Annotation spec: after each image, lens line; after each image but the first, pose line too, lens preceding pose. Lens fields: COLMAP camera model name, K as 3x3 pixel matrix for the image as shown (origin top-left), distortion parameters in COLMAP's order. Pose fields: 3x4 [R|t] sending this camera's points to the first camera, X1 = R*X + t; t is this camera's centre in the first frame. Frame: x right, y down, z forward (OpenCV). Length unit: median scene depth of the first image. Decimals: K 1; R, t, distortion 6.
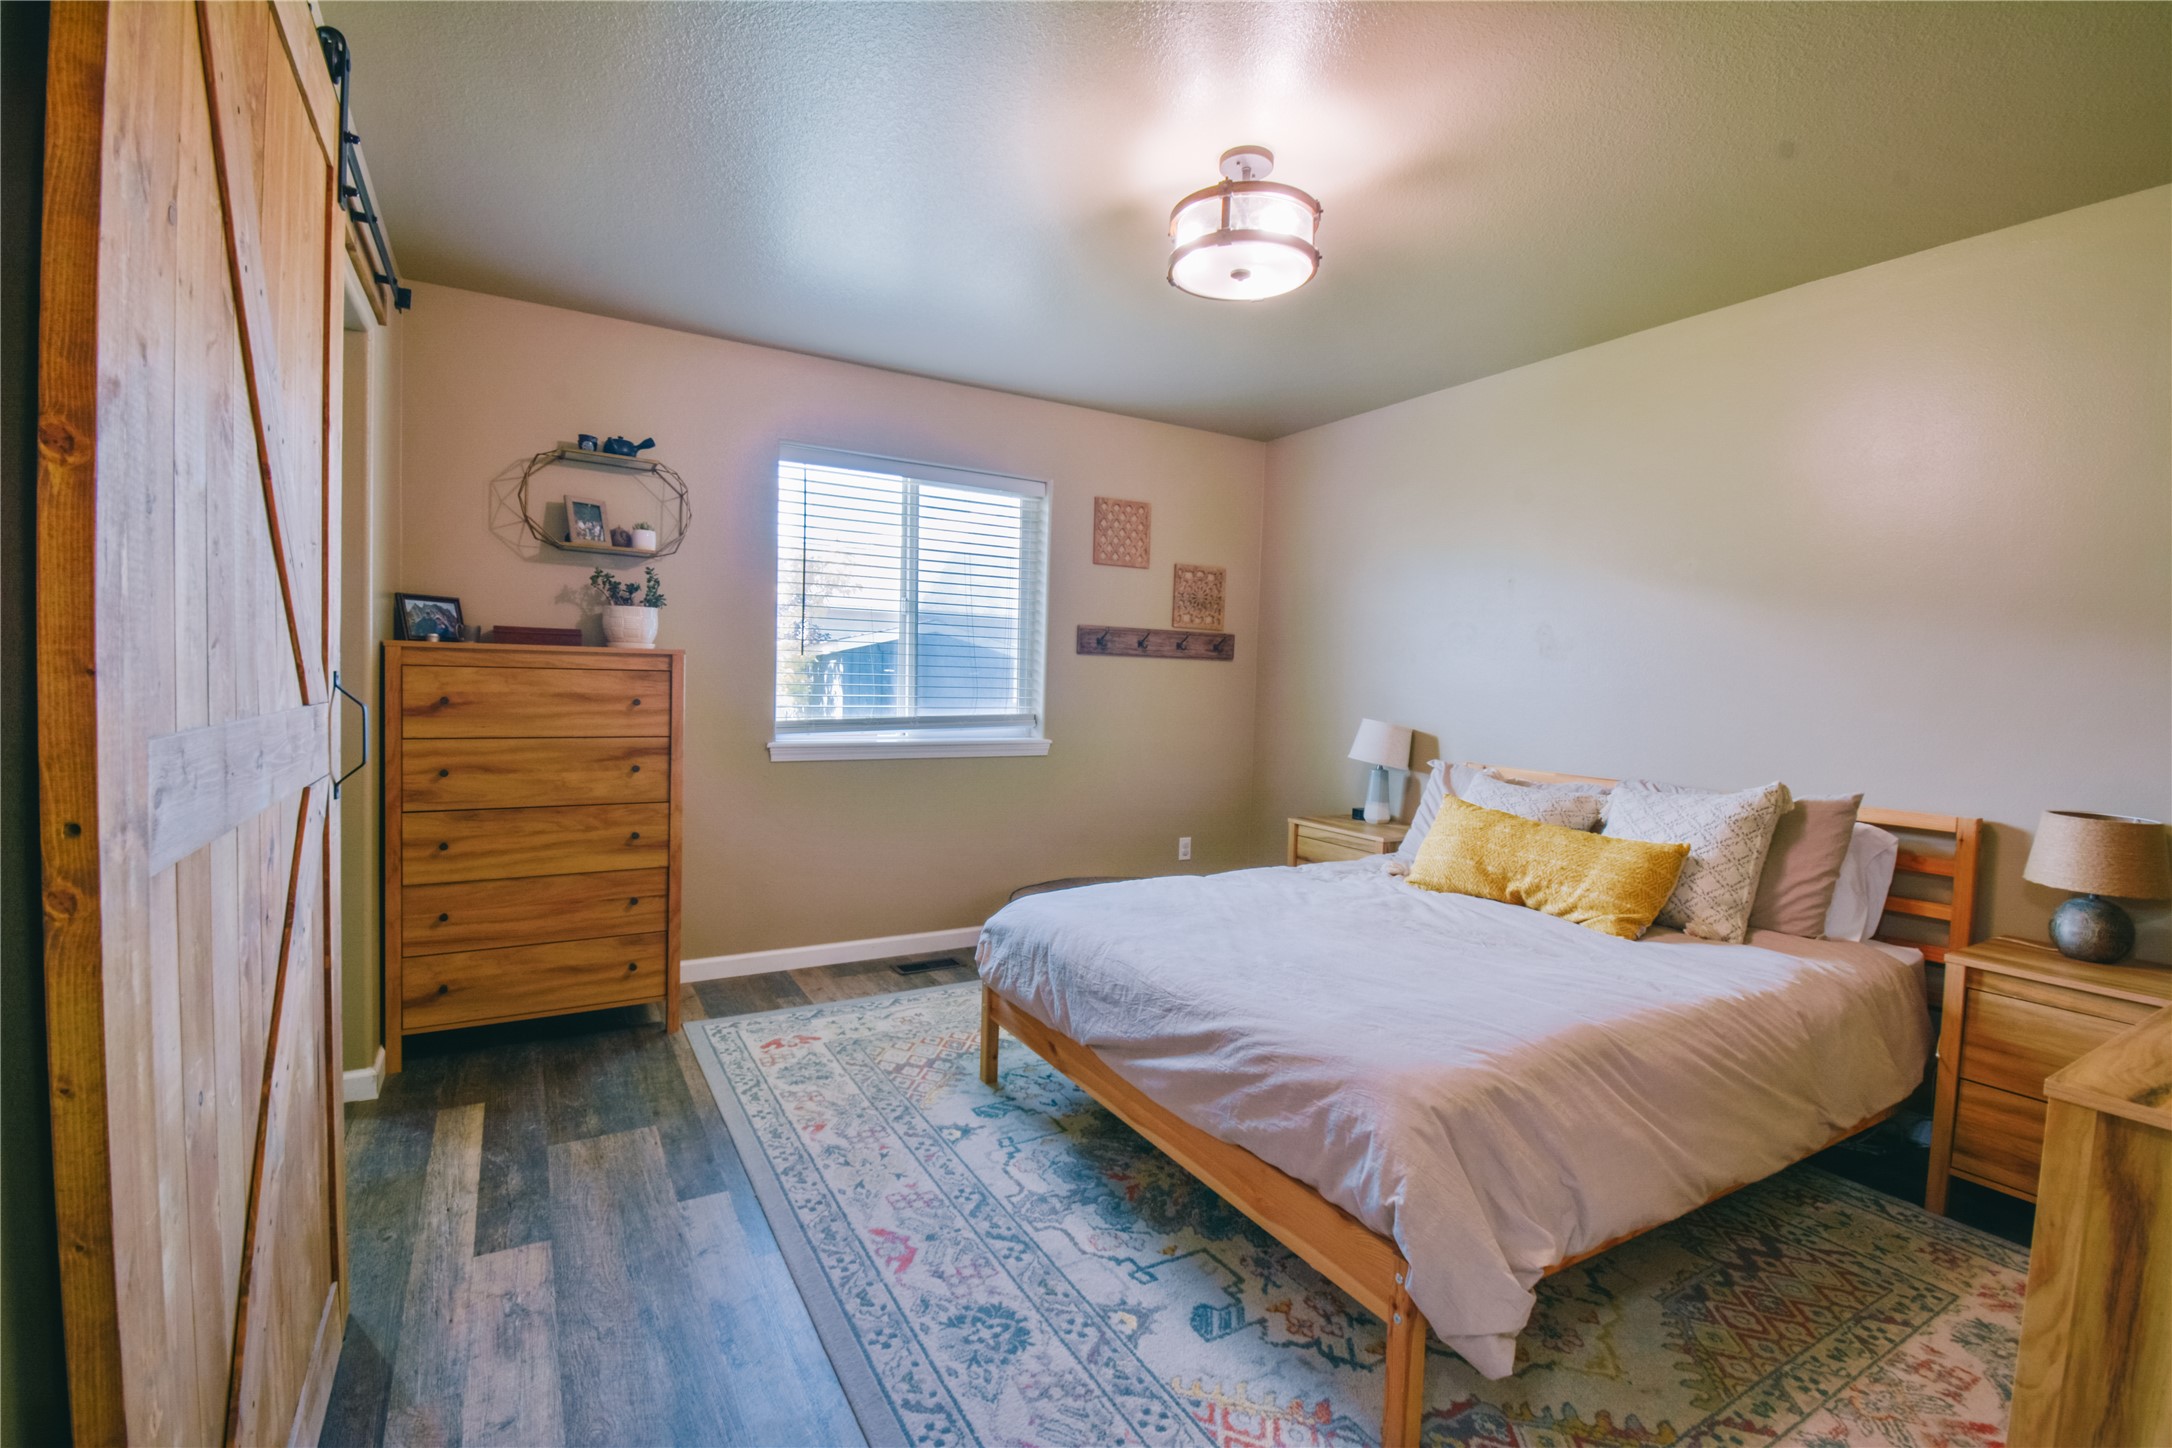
lens RADIAL K [[965.7, 0, 1084.9], [0, 965.7, 722.6], [0, 0, 1]] dist [0.008094, -0.019238]
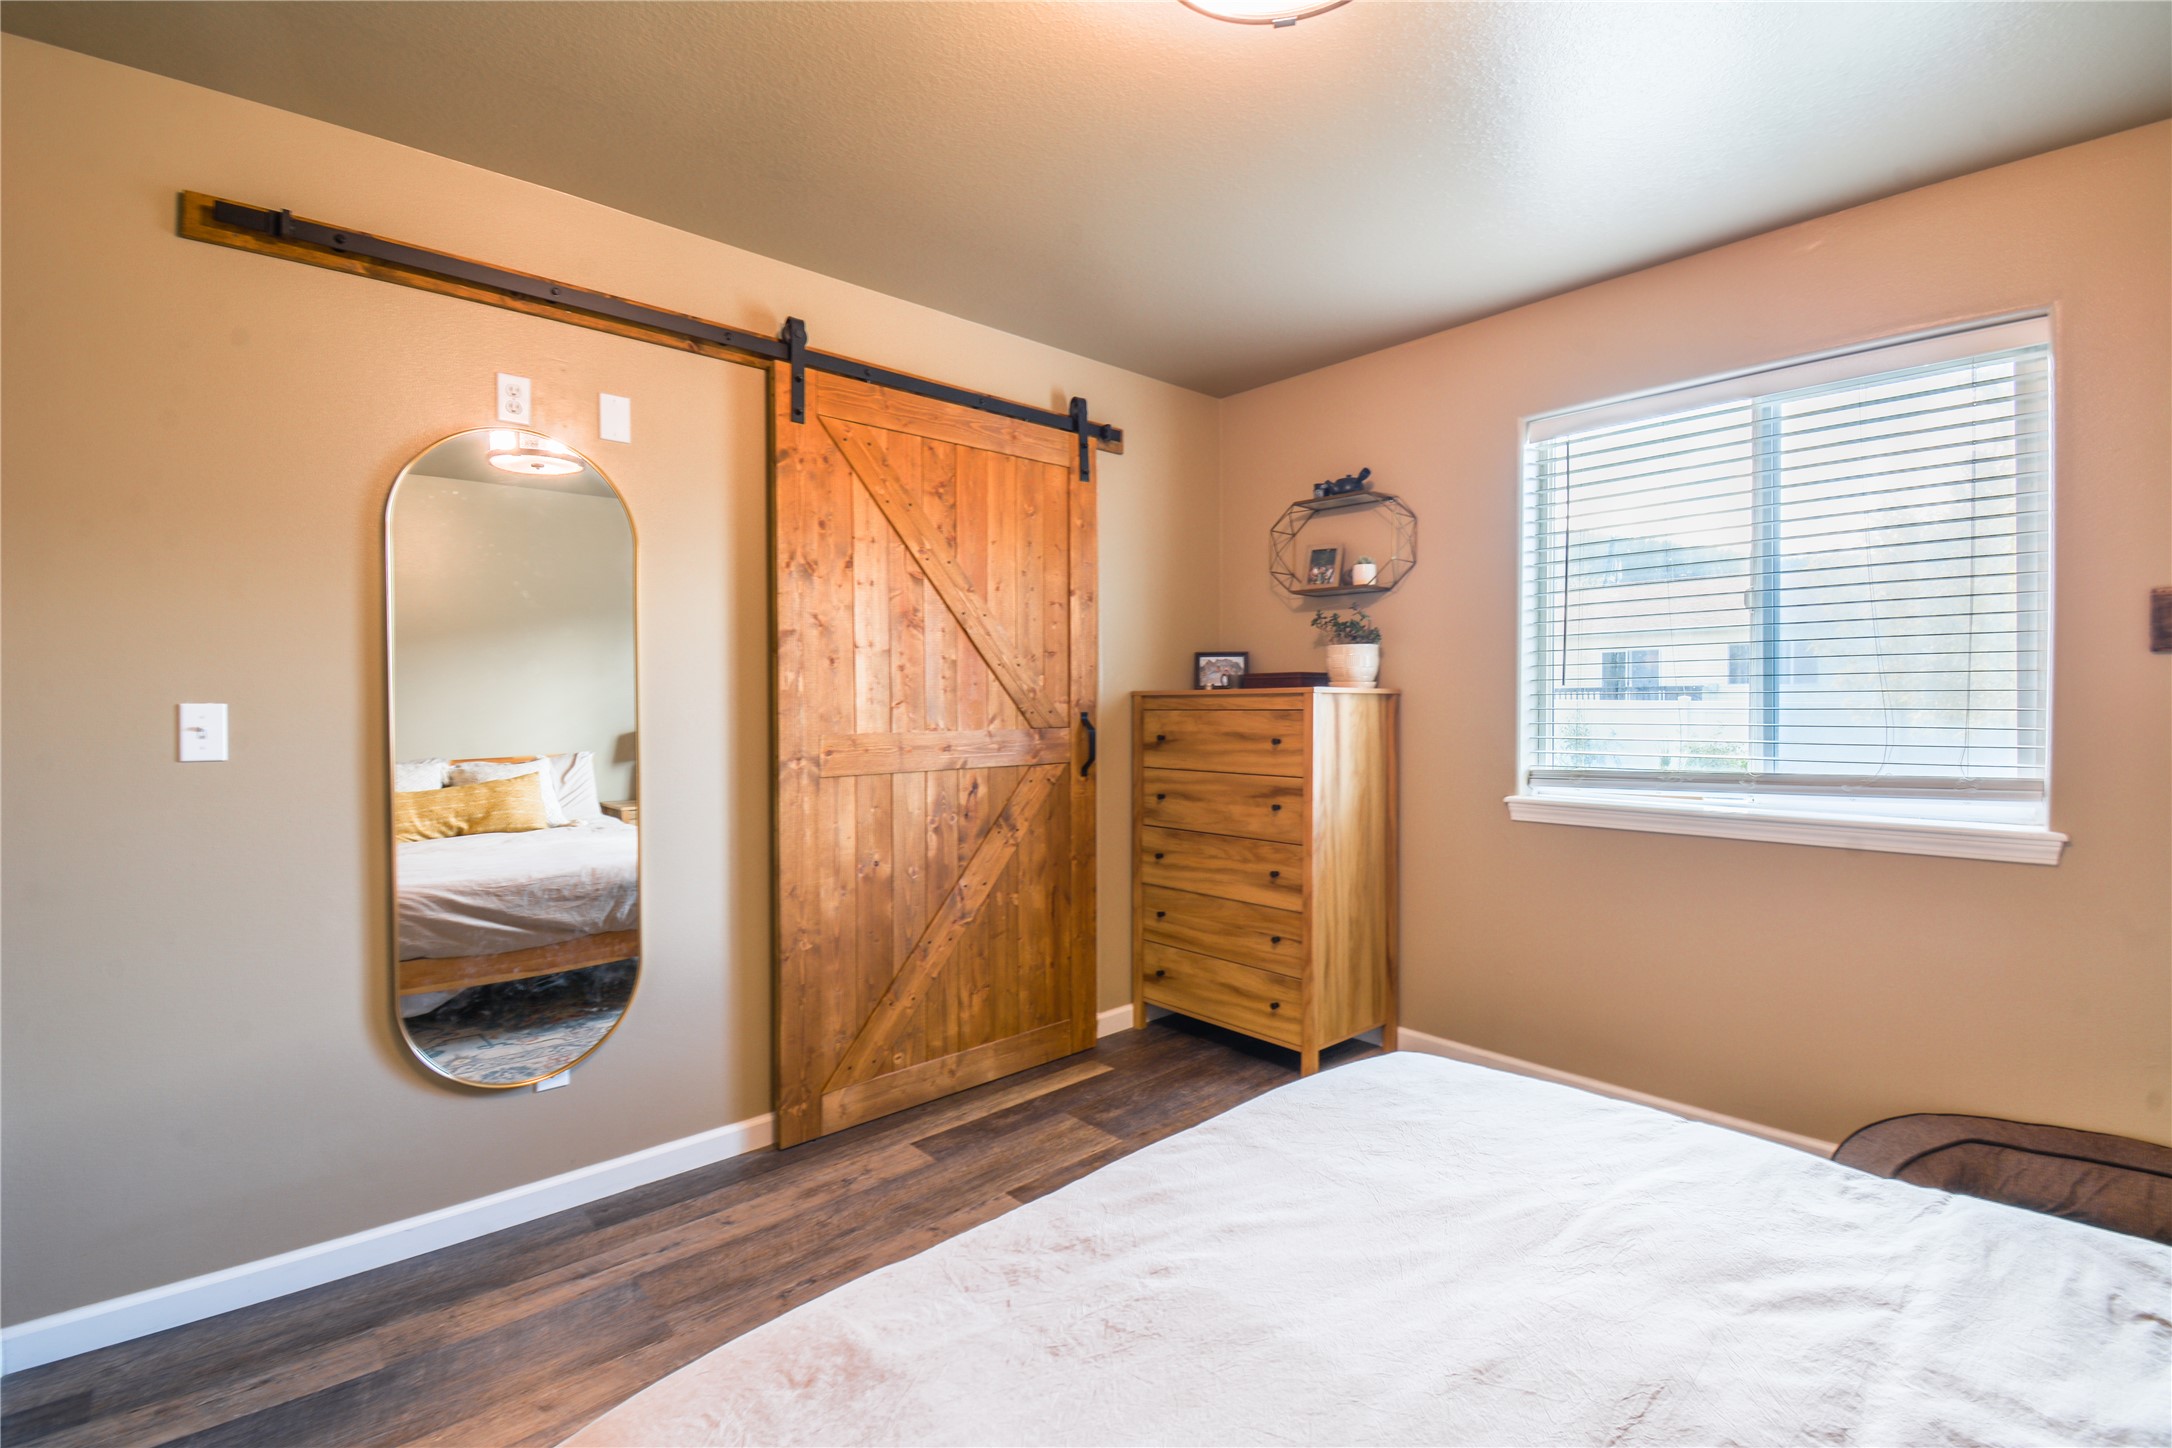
lens RADIAL K [[965.7, 0, 1087.1], [0, 965.7, 724.9], [0, 0, 1]] dist [0.008094, -0.019238]
pose [[0.191520, -0.006330, -0.981468, 0.494146], [-0.035454, 0.999282, -0.013363, -0.018317], [0.980848, 0.037356, 0.191158, 0.623589]]
